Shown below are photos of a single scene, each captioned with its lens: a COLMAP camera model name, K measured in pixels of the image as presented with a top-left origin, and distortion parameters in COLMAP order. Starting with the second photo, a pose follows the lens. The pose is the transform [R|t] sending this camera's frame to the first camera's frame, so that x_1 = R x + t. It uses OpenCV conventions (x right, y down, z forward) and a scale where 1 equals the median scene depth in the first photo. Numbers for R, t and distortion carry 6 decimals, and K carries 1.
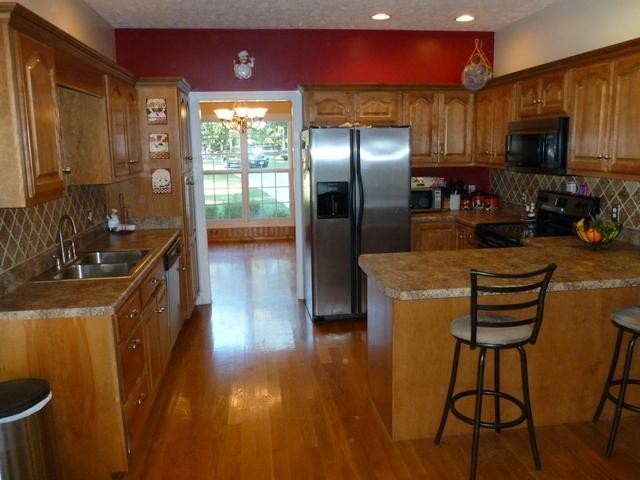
lens RADIAL K [[544.2, 0, 321.9], [0, 544.2, 239.3], [0, 0, 1]] dist [-0.057221, 0.031501]
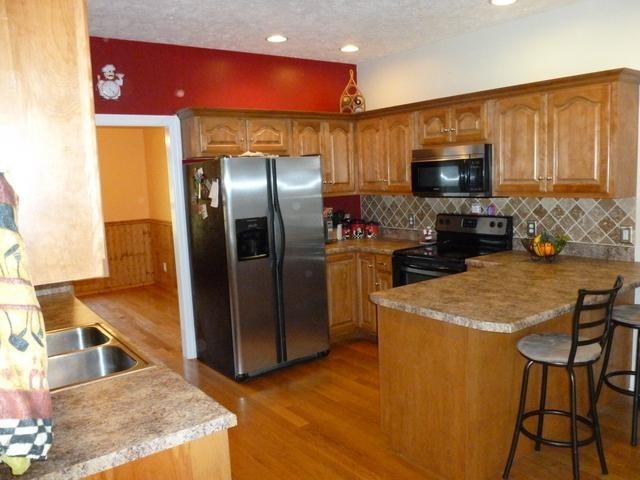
lens RADIAL K [[544.2, 0, 321.3], [0, 544.2, 239.2], [0, 0, 1]] dist [-0.057221, 0.031501]
pose [[0.870253, -0.078054, 0.486382, -0.317919], [0.109401, 0.993333, -0.036337, -0.027644], [-0.480303, 0.084833, 0.872991, 0.186195]]
